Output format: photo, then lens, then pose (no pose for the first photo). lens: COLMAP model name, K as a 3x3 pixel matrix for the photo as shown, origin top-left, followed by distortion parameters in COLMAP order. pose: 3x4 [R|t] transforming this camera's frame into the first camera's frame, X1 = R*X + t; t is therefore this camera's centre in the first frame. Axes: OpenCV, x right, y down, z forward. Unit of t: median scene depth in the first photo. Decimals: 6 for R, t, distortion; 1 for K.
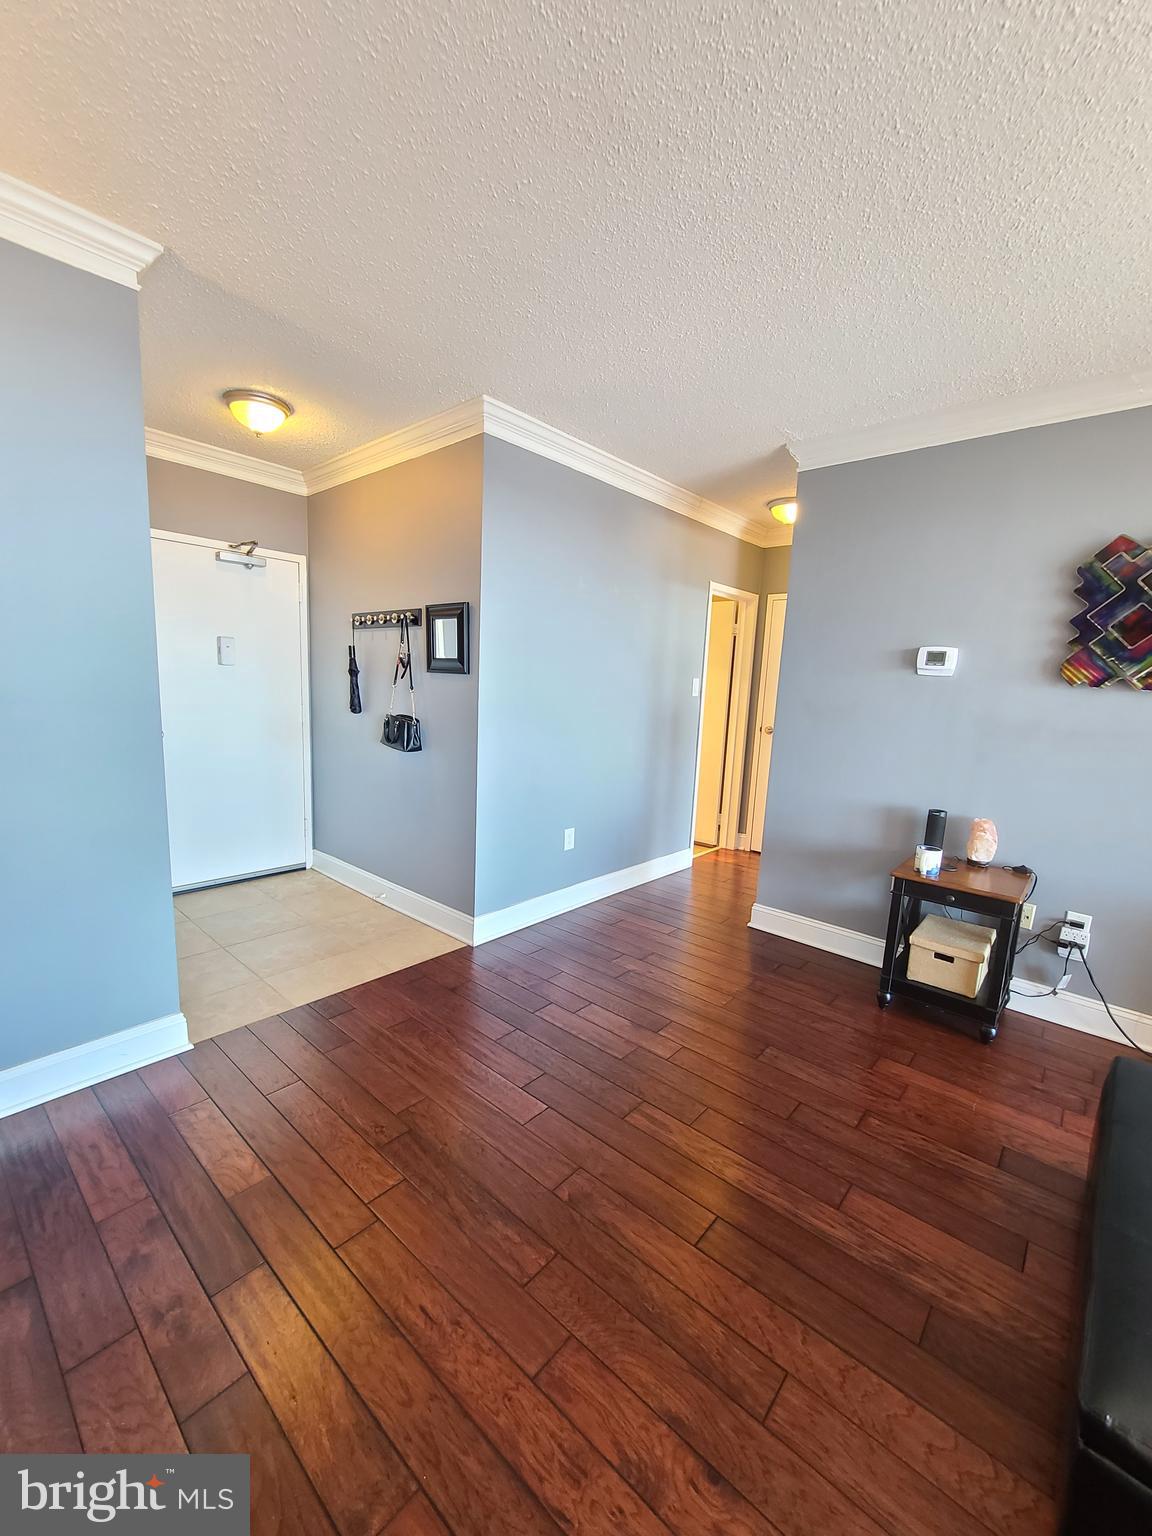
lens RADIAL K [[625.0, 0, 578.2], [0, 625.0, 782.0], [0, 0, 1]] dist [0.000836, -0.002831]
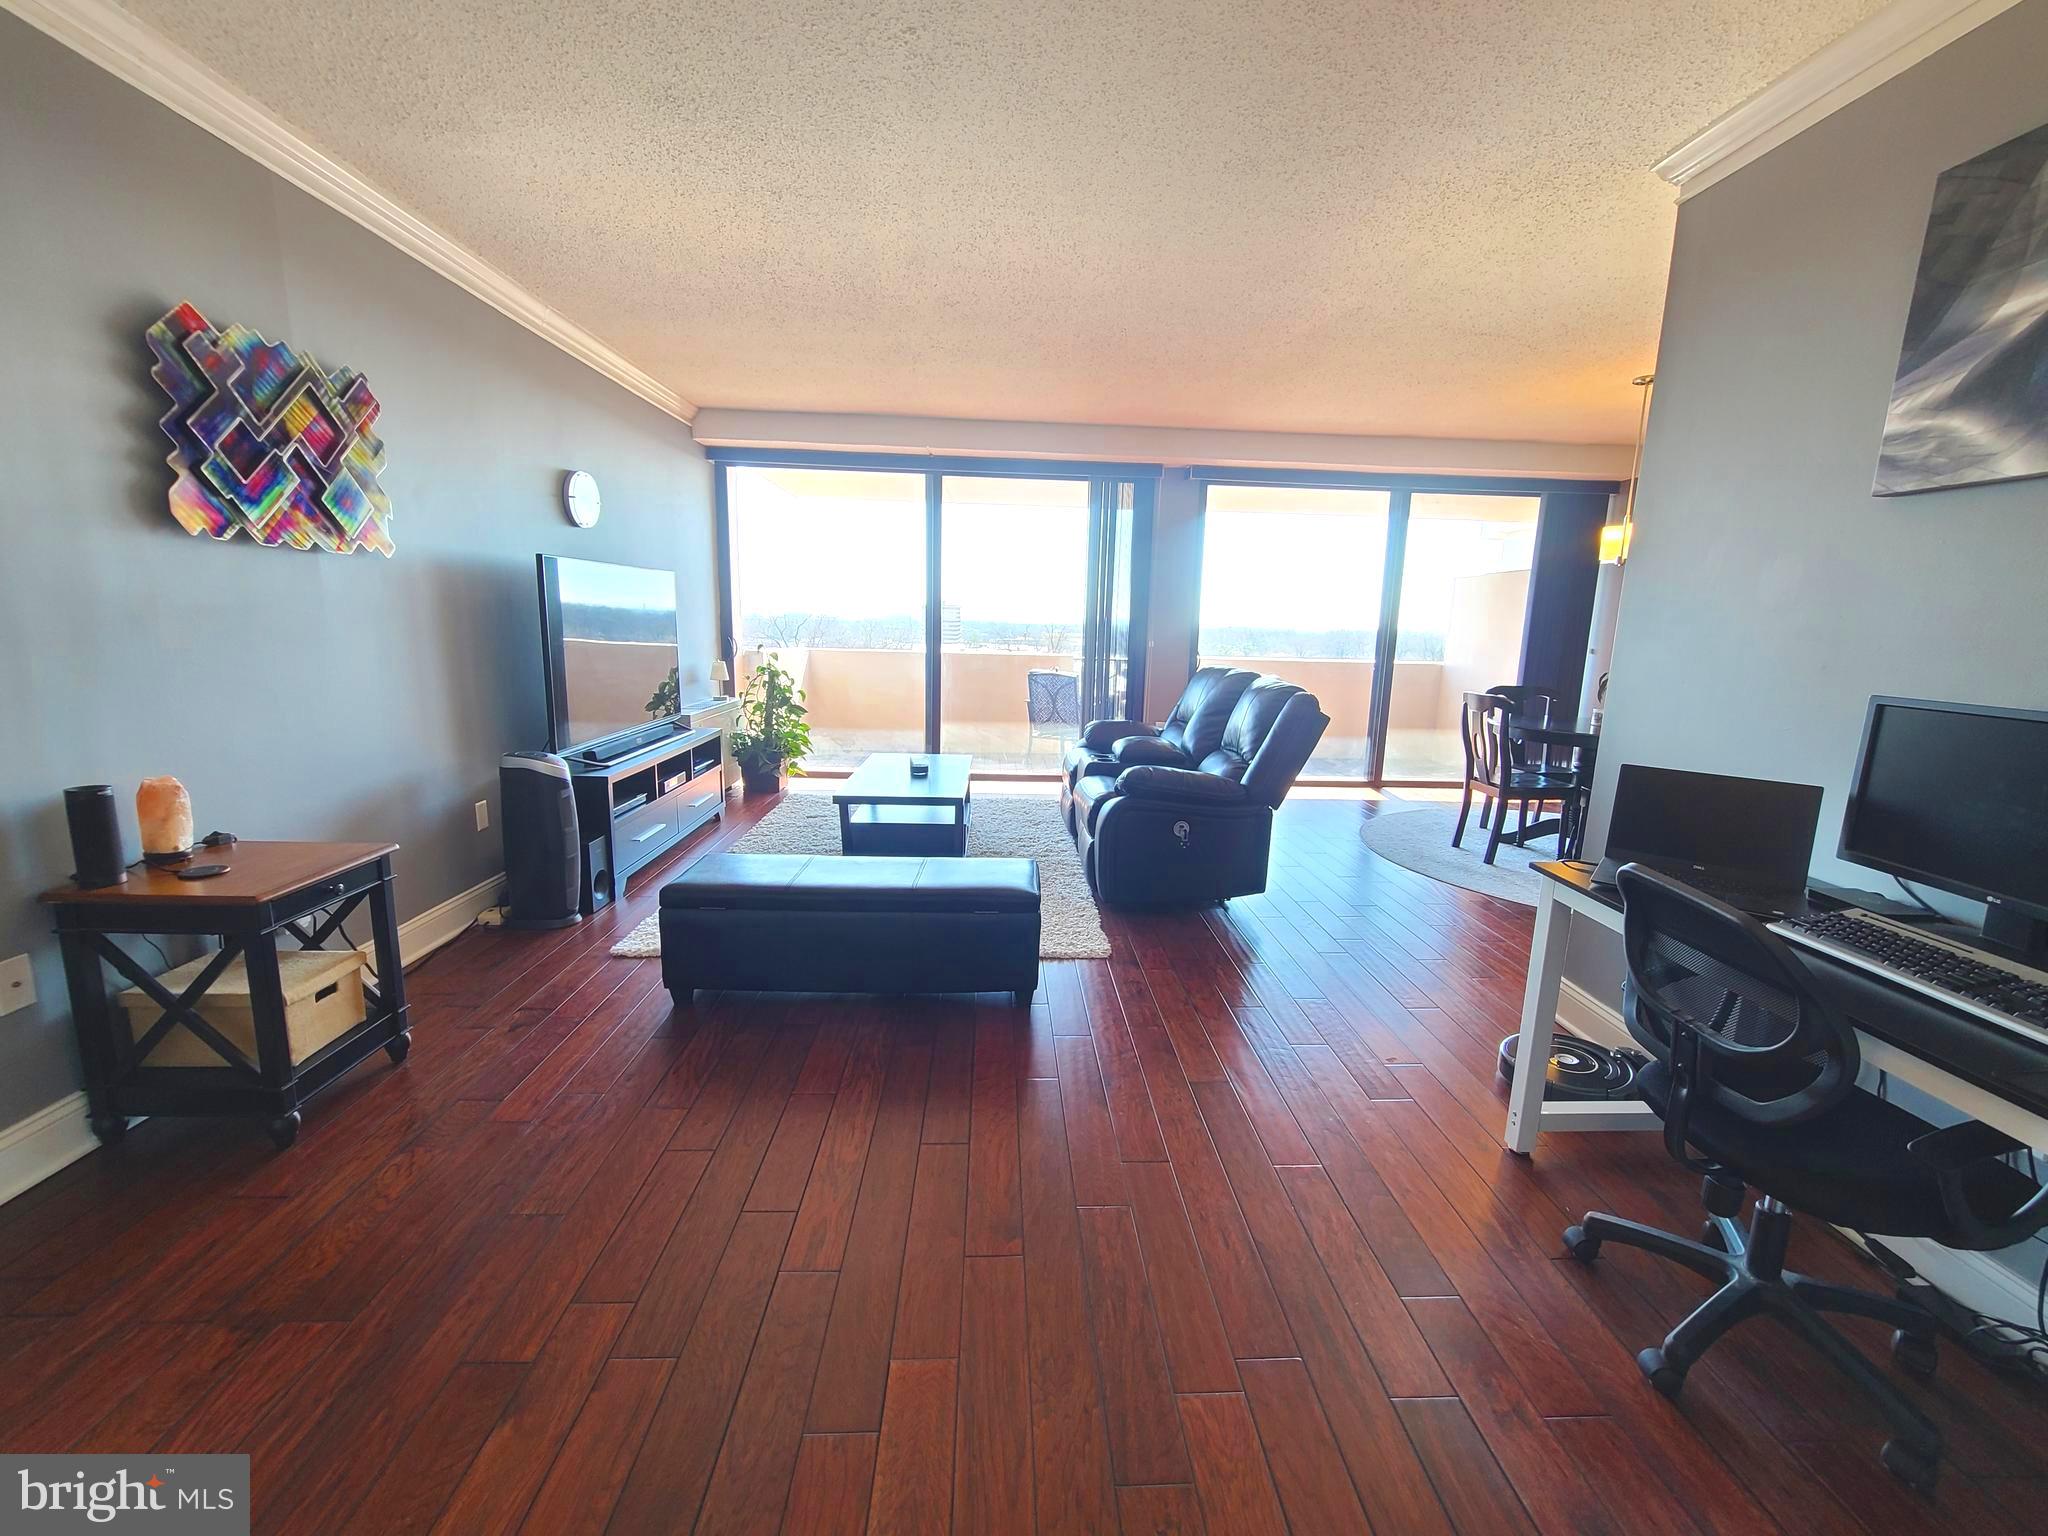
lens RADIAL K [[833.4, 0, 1041.9], [0, 833.4, 771.3], [0, 0, 1]] dist [0.000836, -0.002831]
pose [[-0.694340, -0.191259, 0.693766, -0.343755], [0.056964, 0.946405, 0.317919, -0.115591], [-0.717389, 0.260264, -0.646232, 0.789921]]
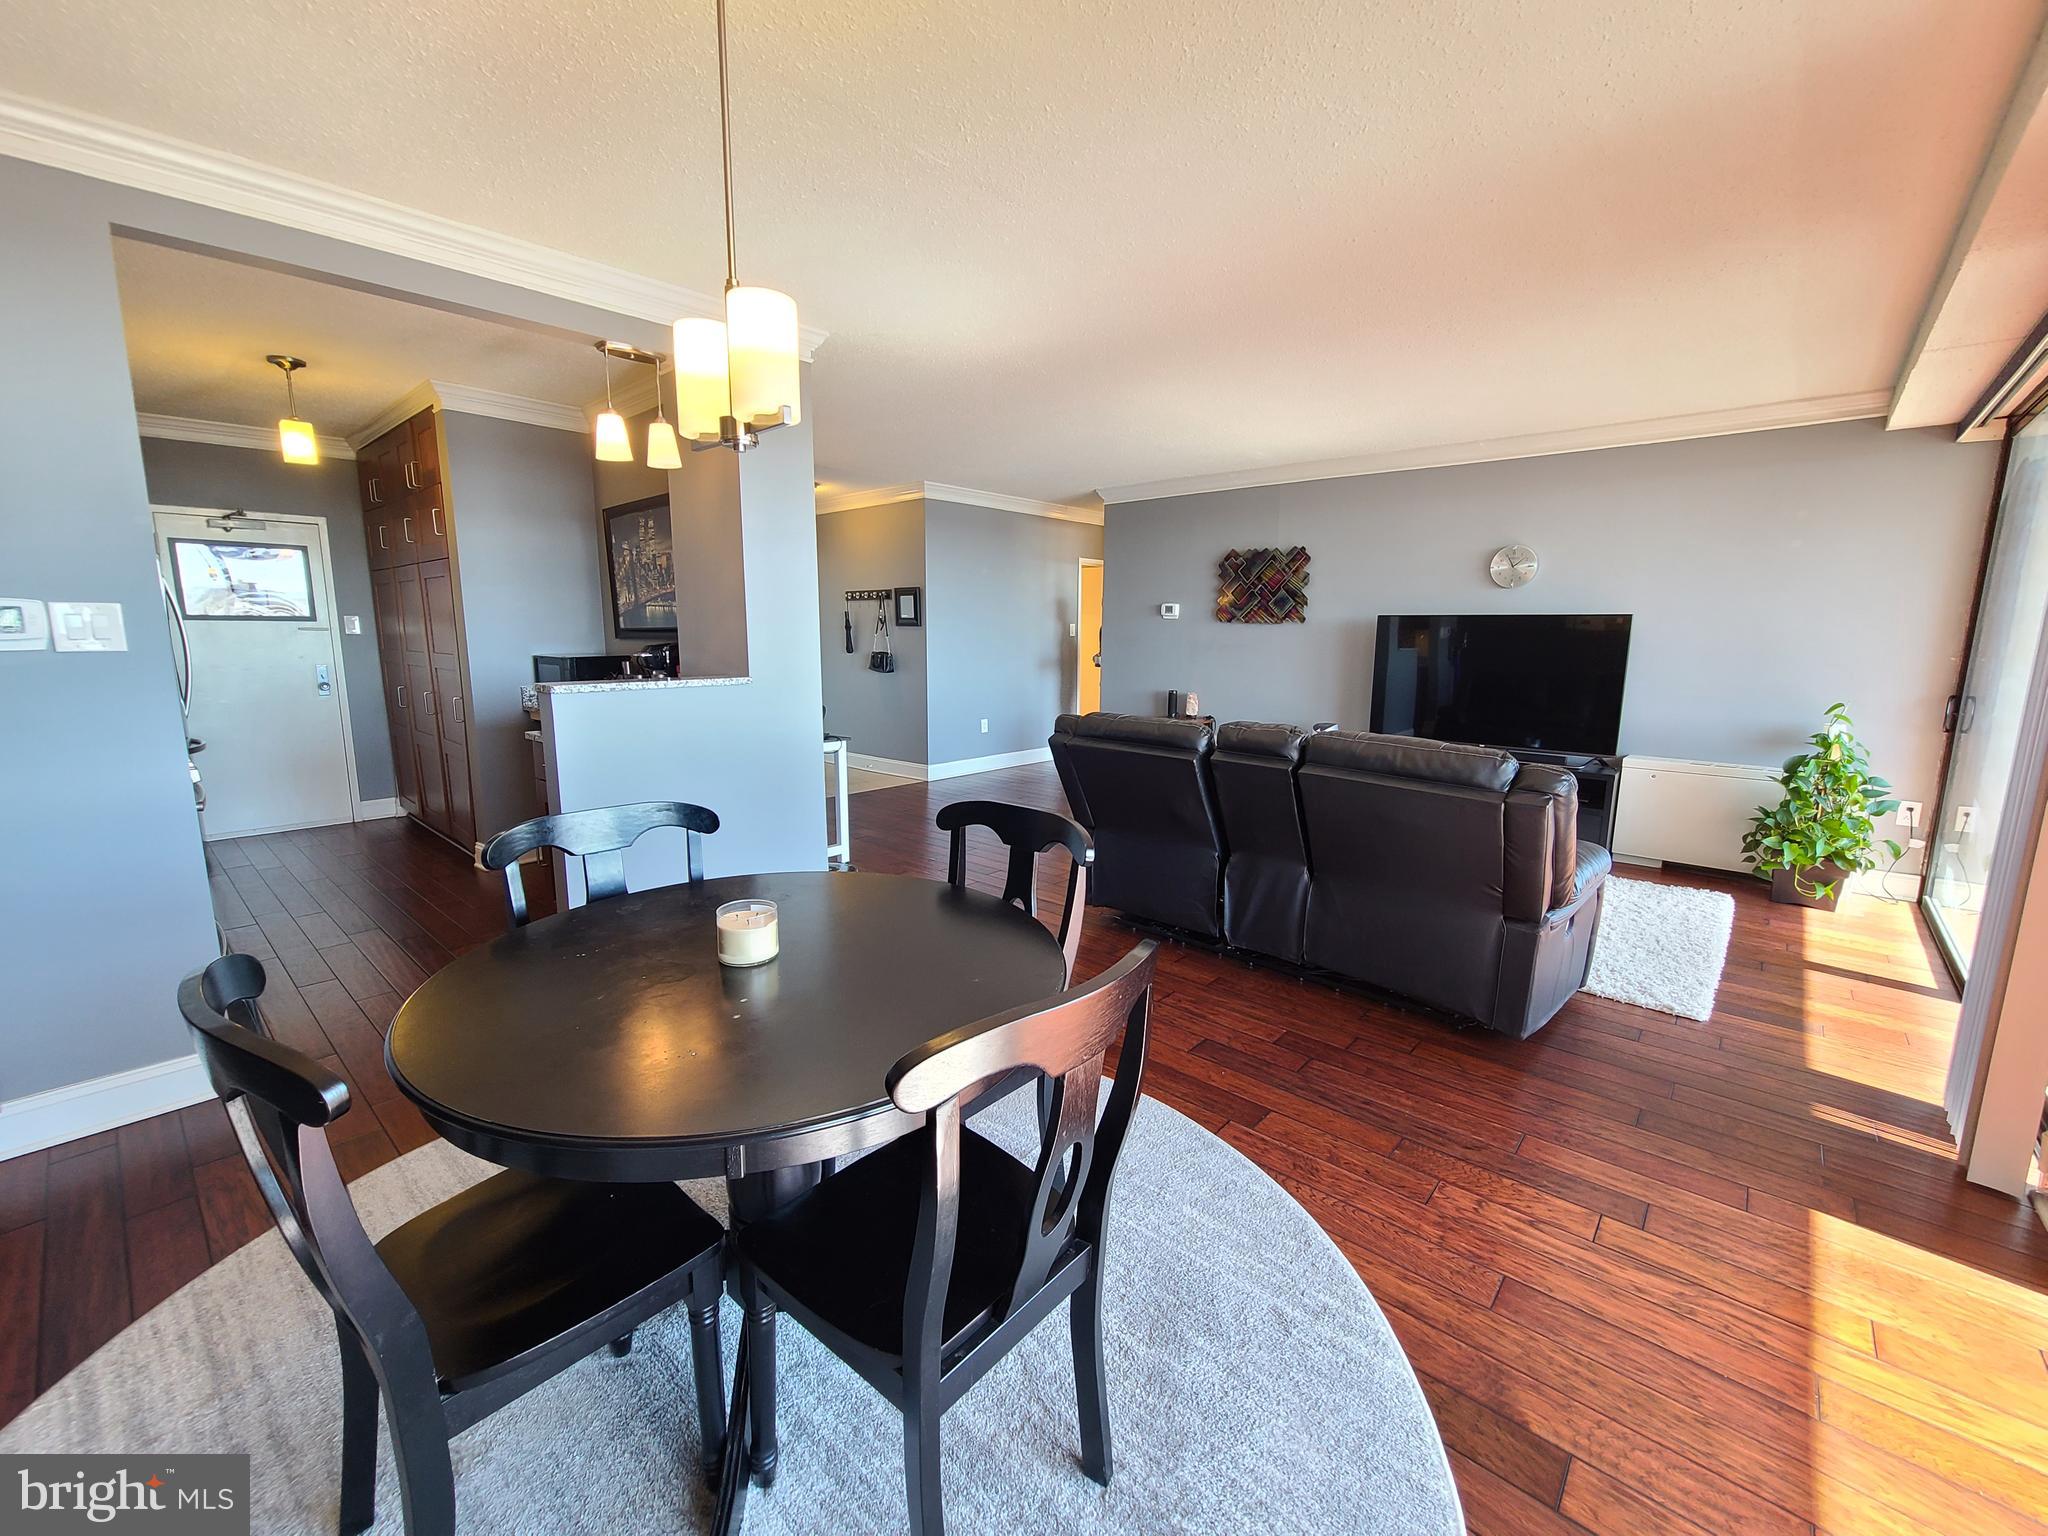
lens RADIAL K [[833.4, 0, 1041.9], [0, 833.4, 771.3], [0, 0, 1]] dist [0.000836, -0.002831]
pose [[0.999399, -0.033859, -0.007370, 0.171515], [0.033930, 0.999378, 0.009655, 0.226063], [0.007039, -0.009900, 0.999926, -1.360830]]
